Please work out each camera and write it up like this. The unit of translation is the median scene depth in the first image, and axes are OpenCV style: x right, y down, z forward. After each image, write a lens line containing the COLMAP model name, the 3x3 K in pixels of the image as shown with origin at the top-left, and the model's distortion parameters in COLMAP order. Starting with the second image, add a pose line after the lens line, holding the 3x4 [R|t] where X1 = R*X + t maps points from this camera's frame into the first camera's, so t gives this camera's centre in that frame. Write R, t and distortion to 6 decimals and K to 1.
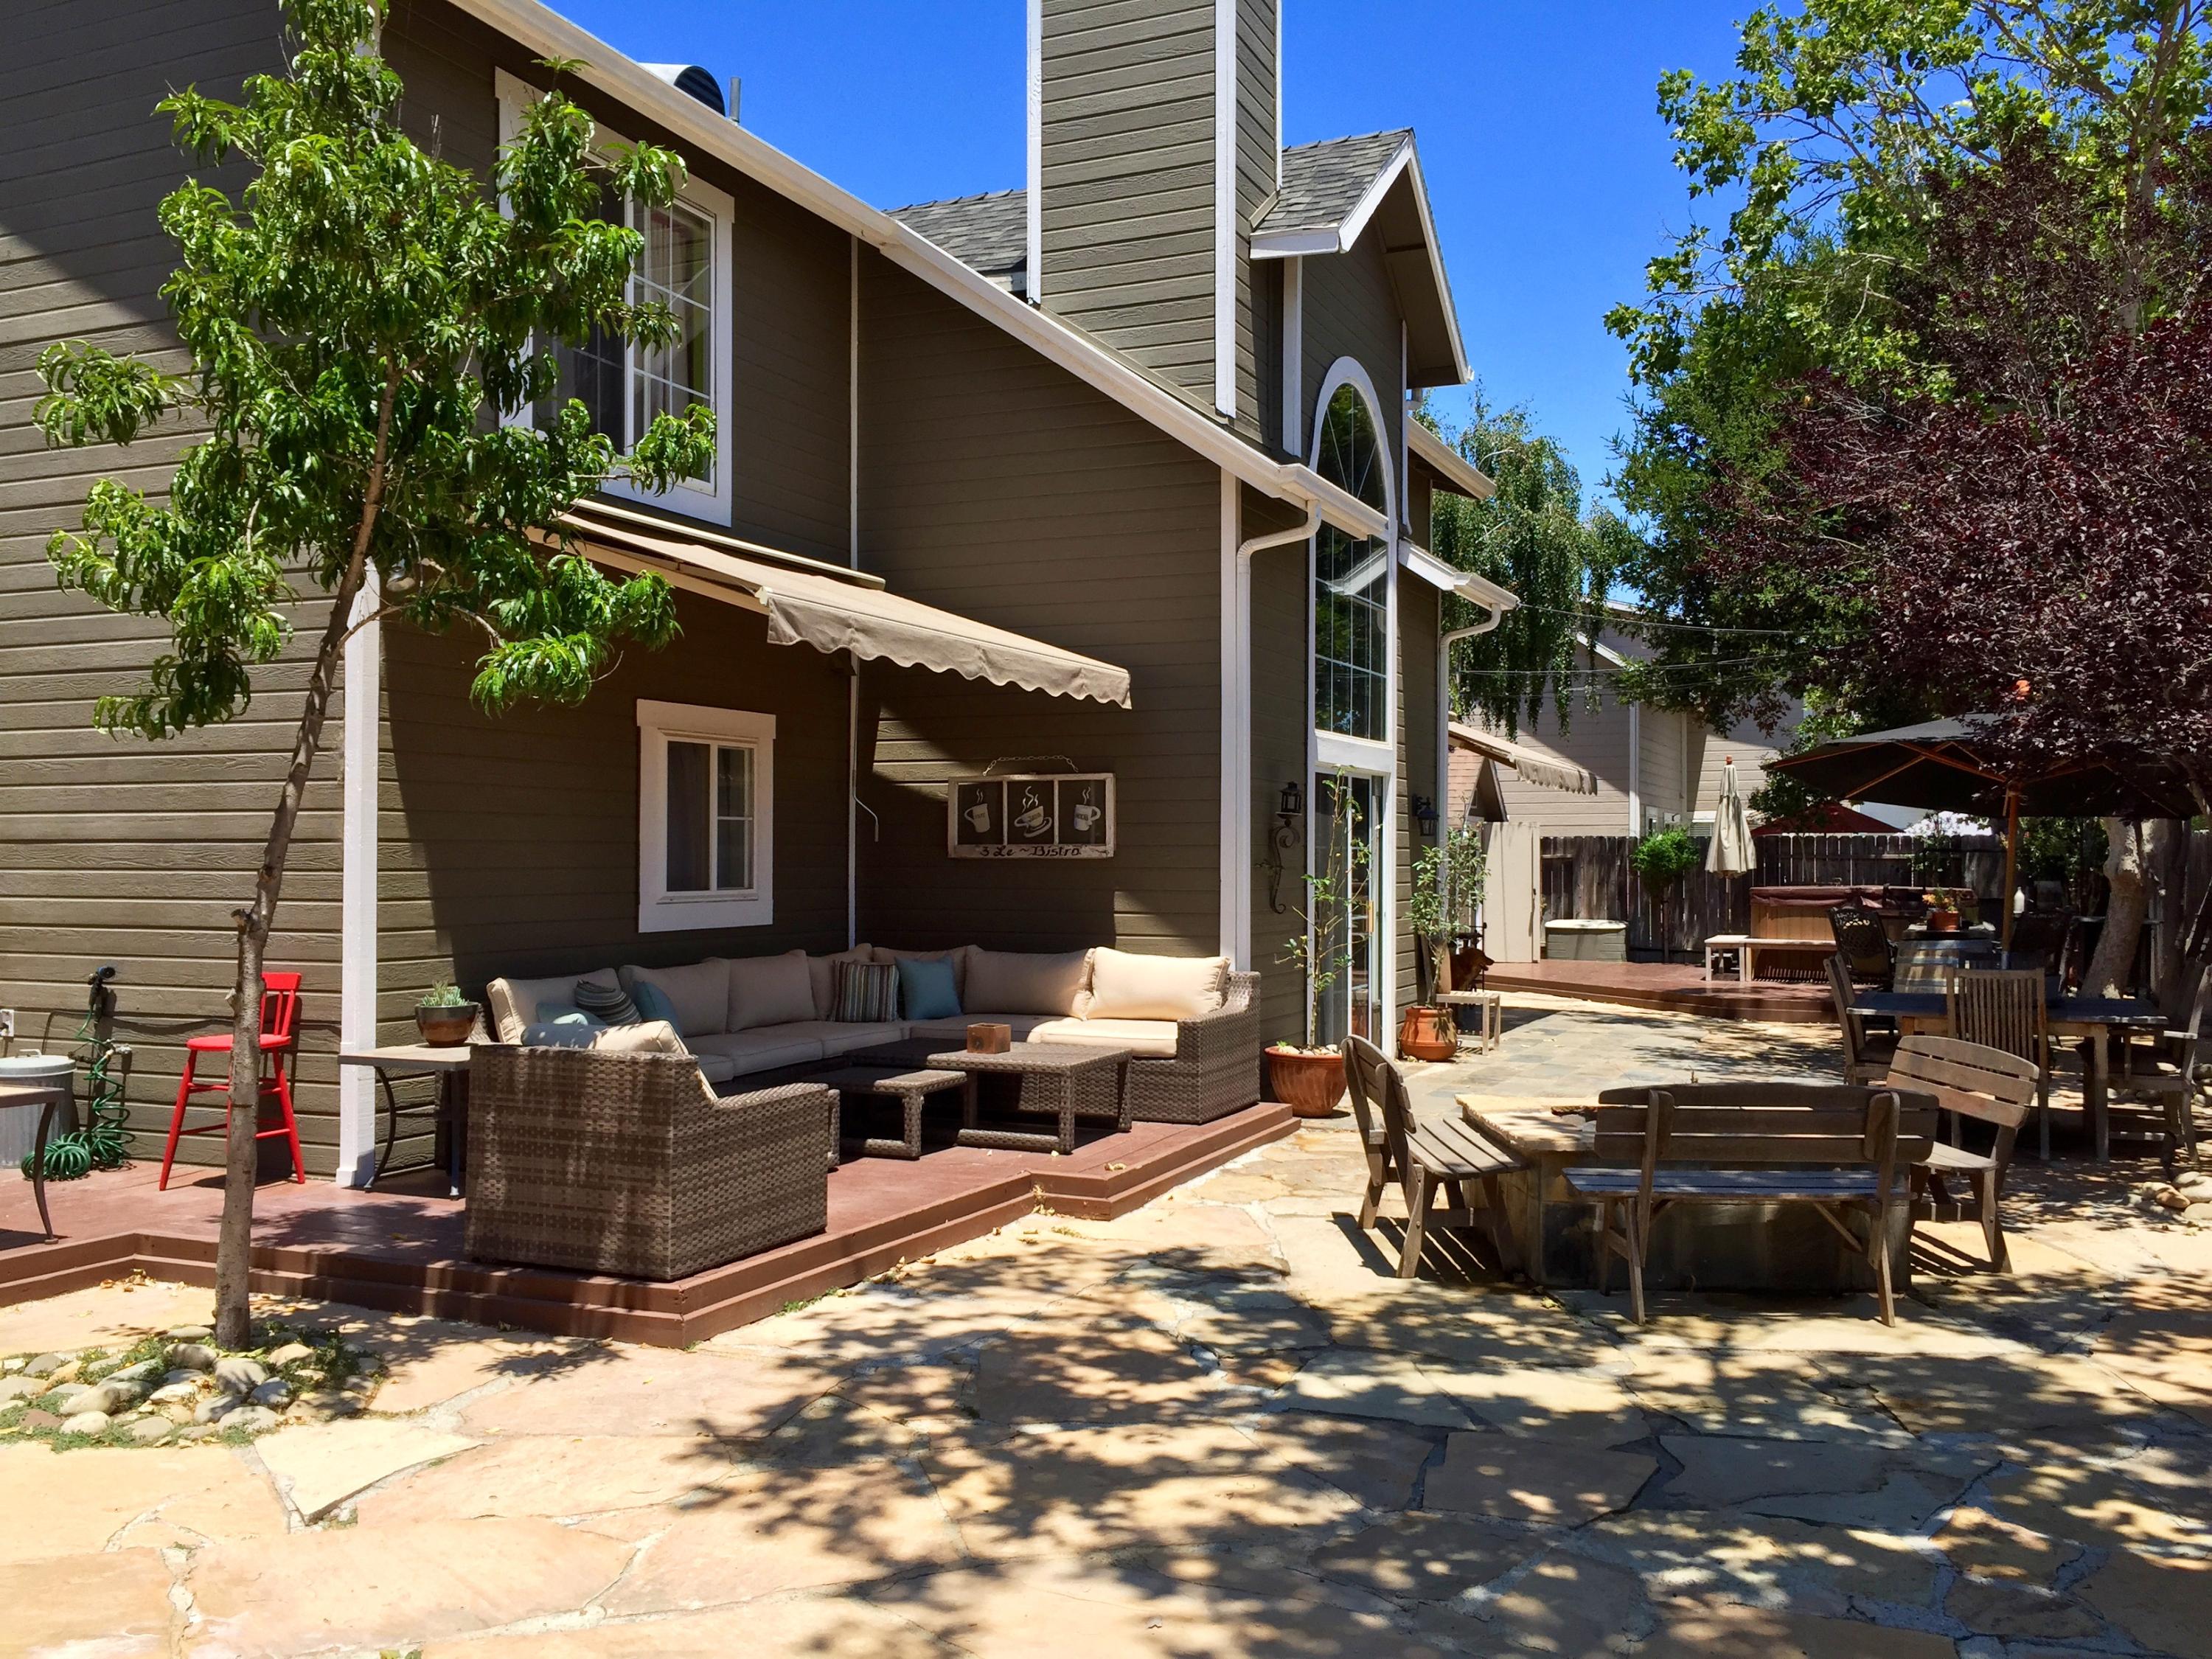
lens RADIAL K [[1900.4, 0, 1112.8], [0, 1900.4, 846.2], [0, 0, 1]] dist [0.070786, -0.071306]
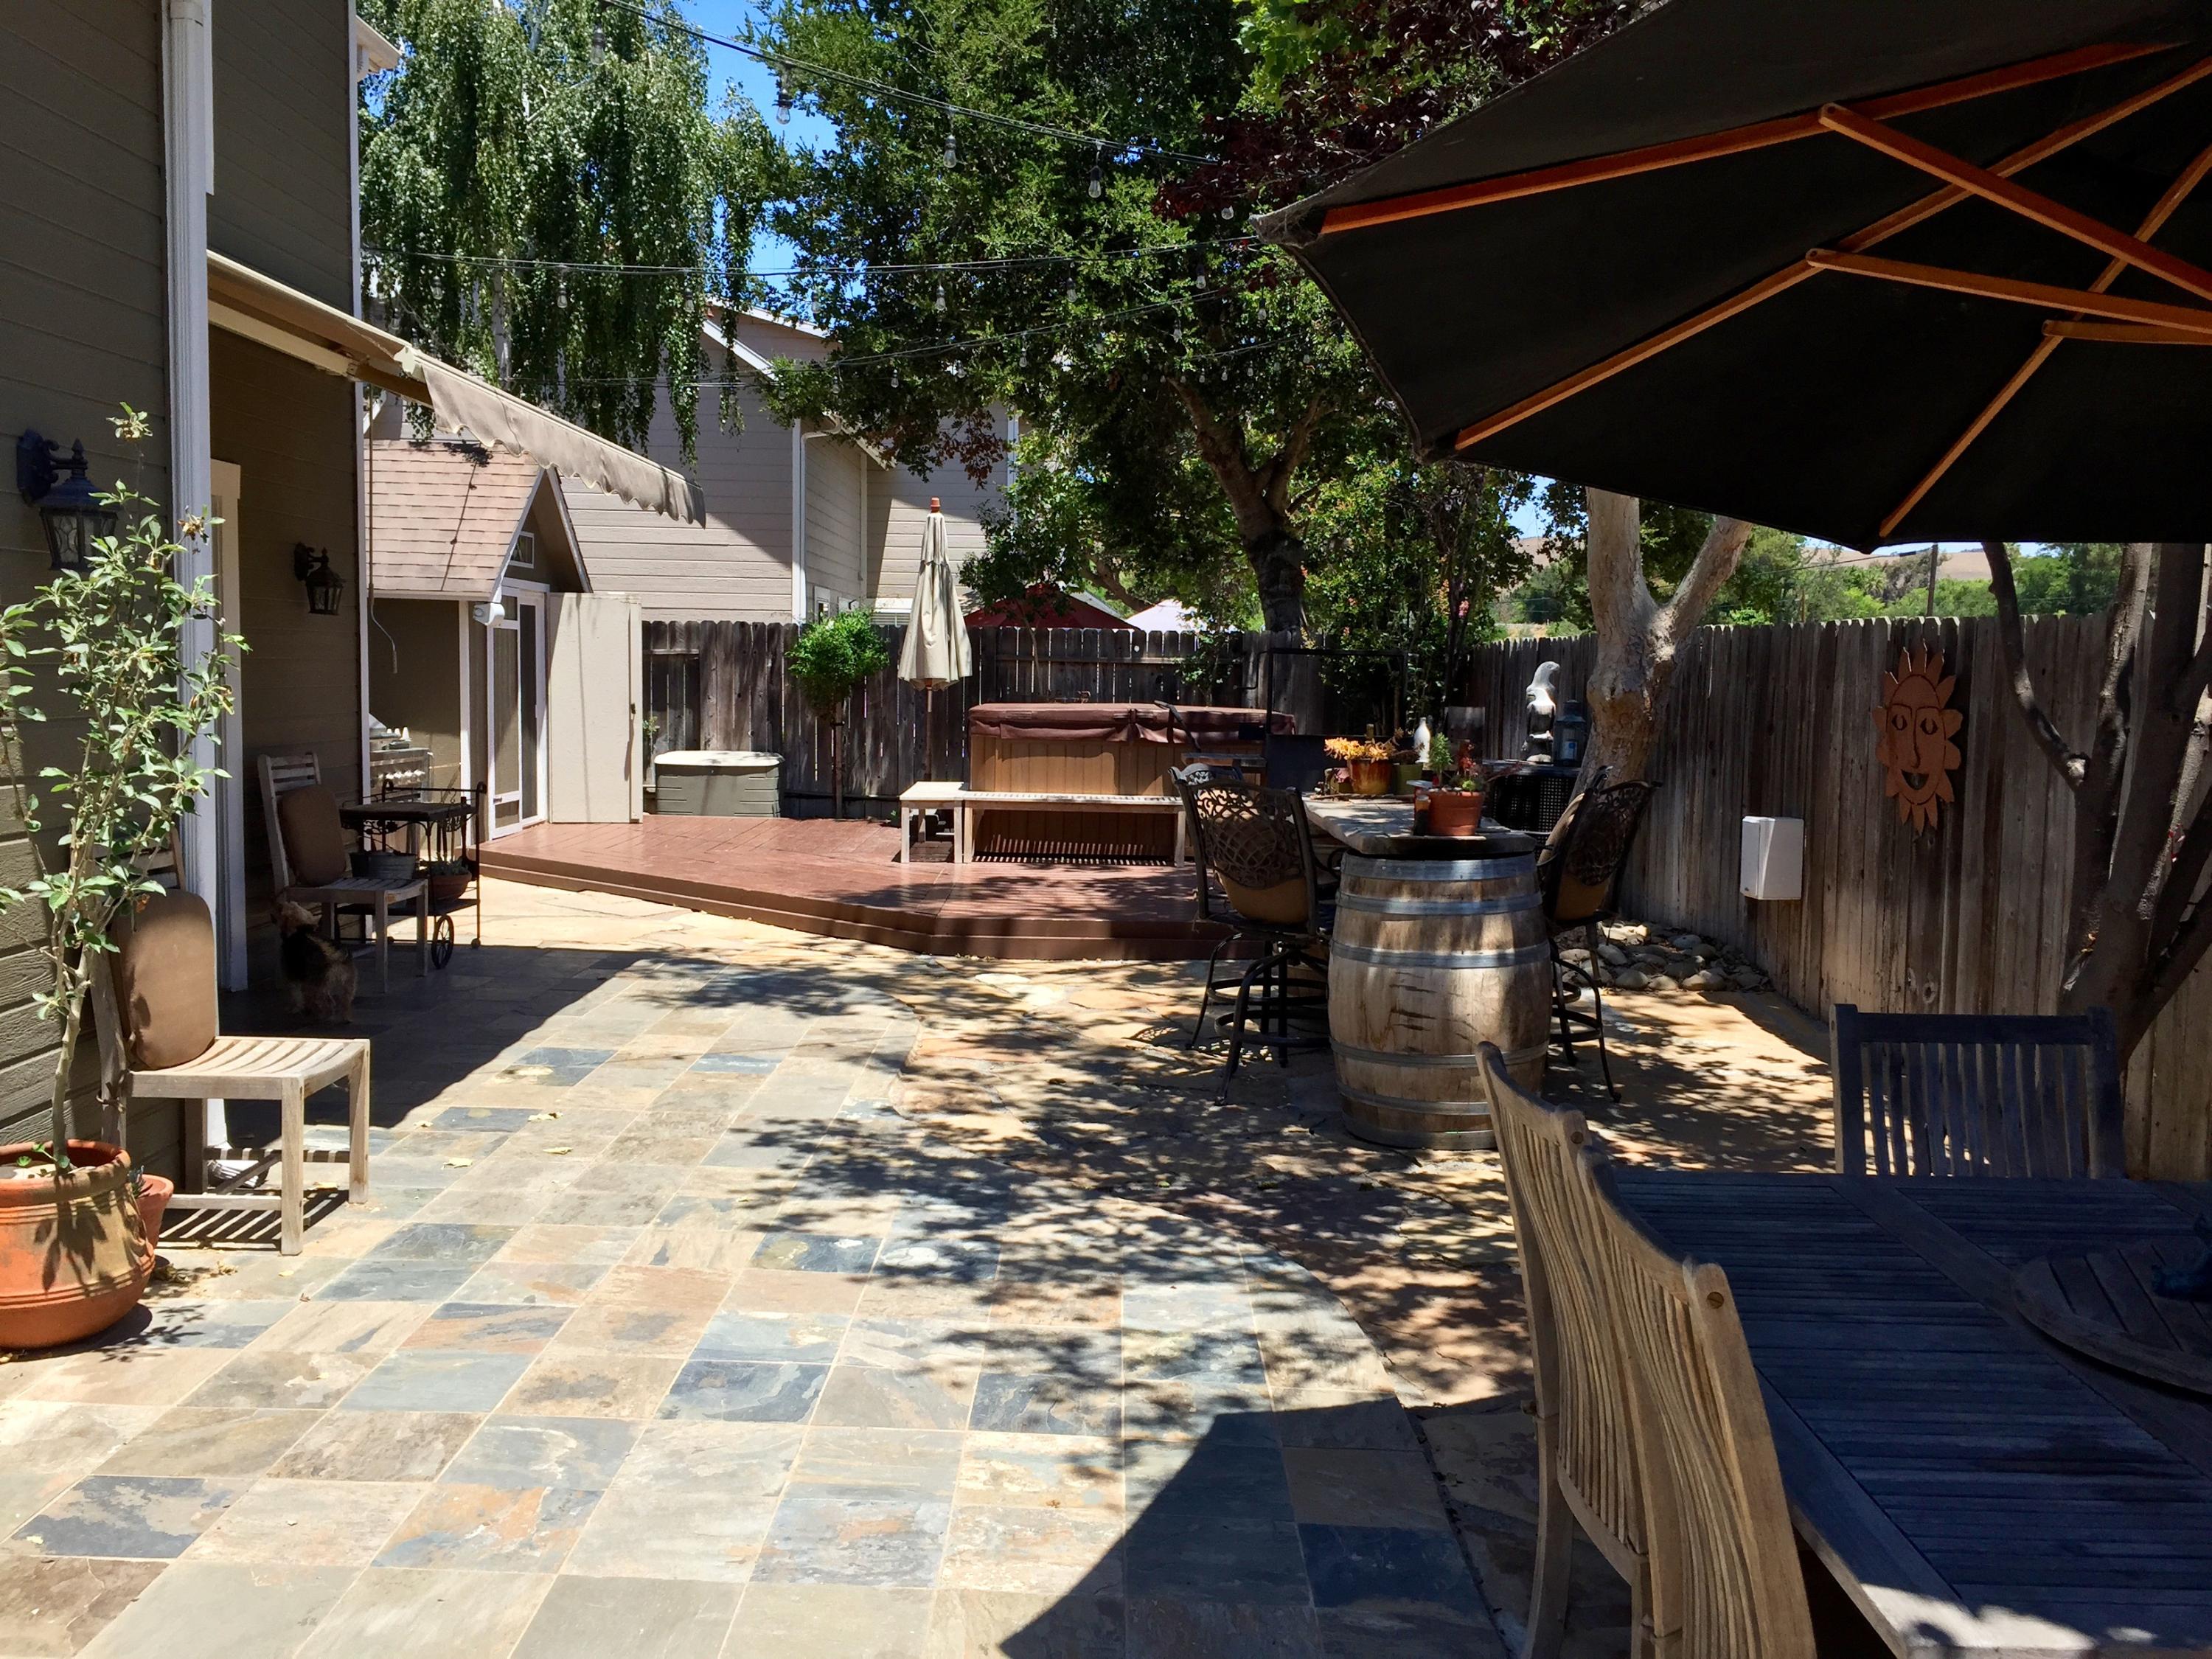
lens RADIAL K [[1900.4, 0, 1117.7], [0, 1900.4, 830.2], [0, 0, 1]] dist [0.070786, -0.071306]
pose [[0.910972, -0.020851, 0.411941, 0.107833], [-0.019506, 0.995426, 0.093520, 0.002259], [-0.412007, -0.093229, 0.906399, 0.369433]]
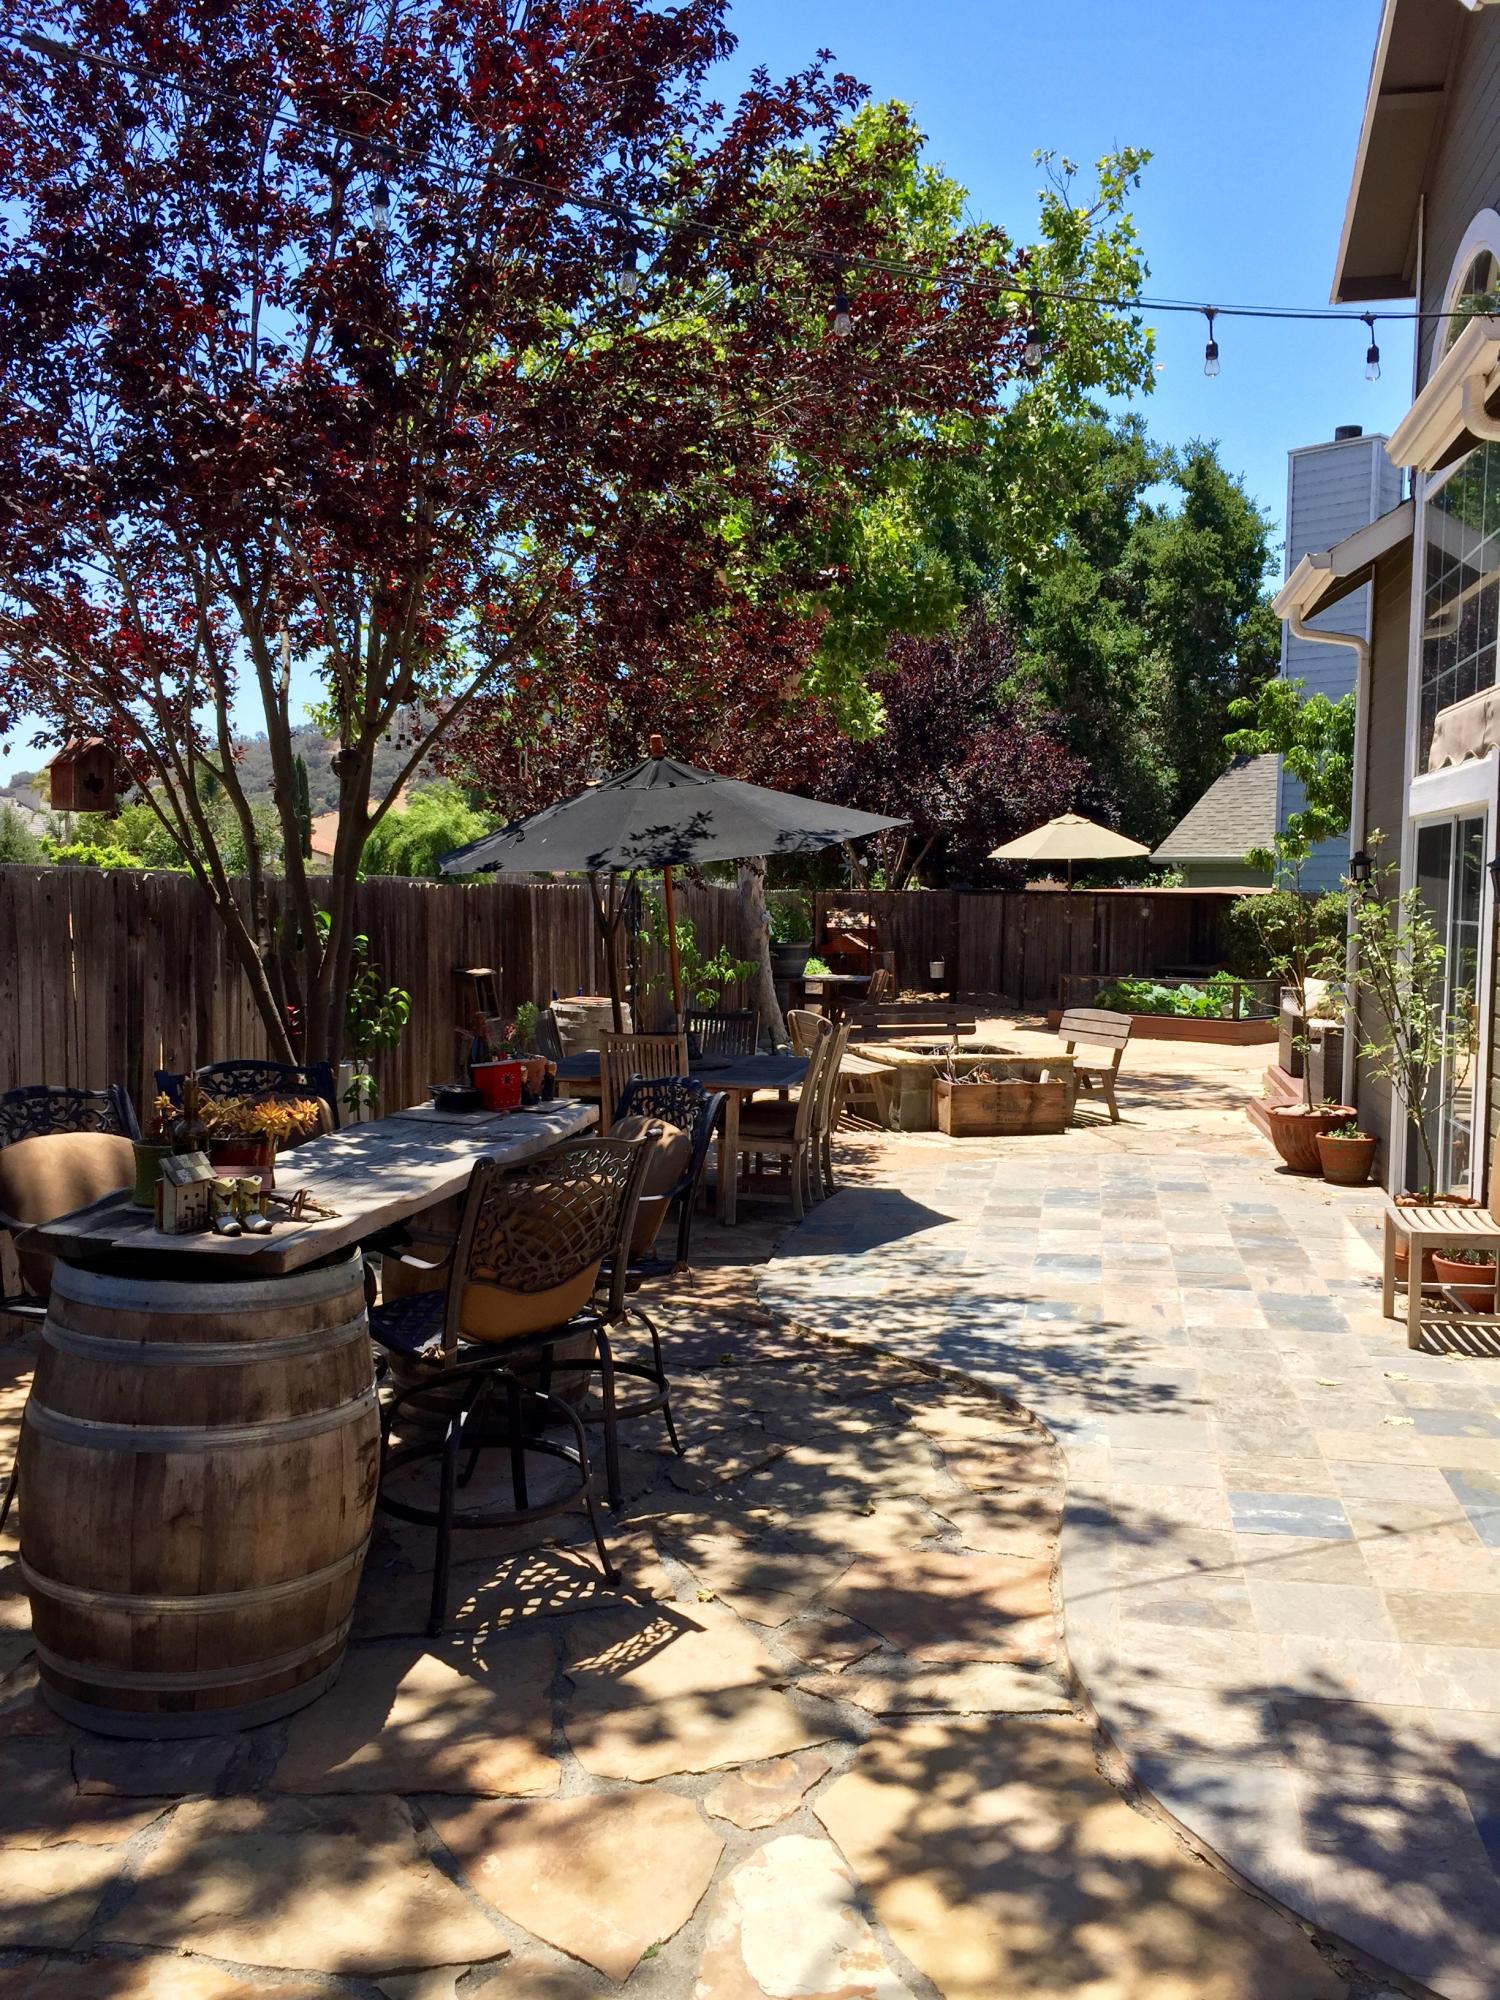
lens RADIAL K [[1718.3, 0, 785.6], [0, 1718.3, 1003.3], [0, 0, 1]] dist [0.070786, -0.071306]
pose [[-0.969679, 0.007395, -0.244270, 0.275505], [-0.008690, 0.997867, 0.064707, -0.003293], [0.244227, 0.064867, -0.967546, 0.820367]]
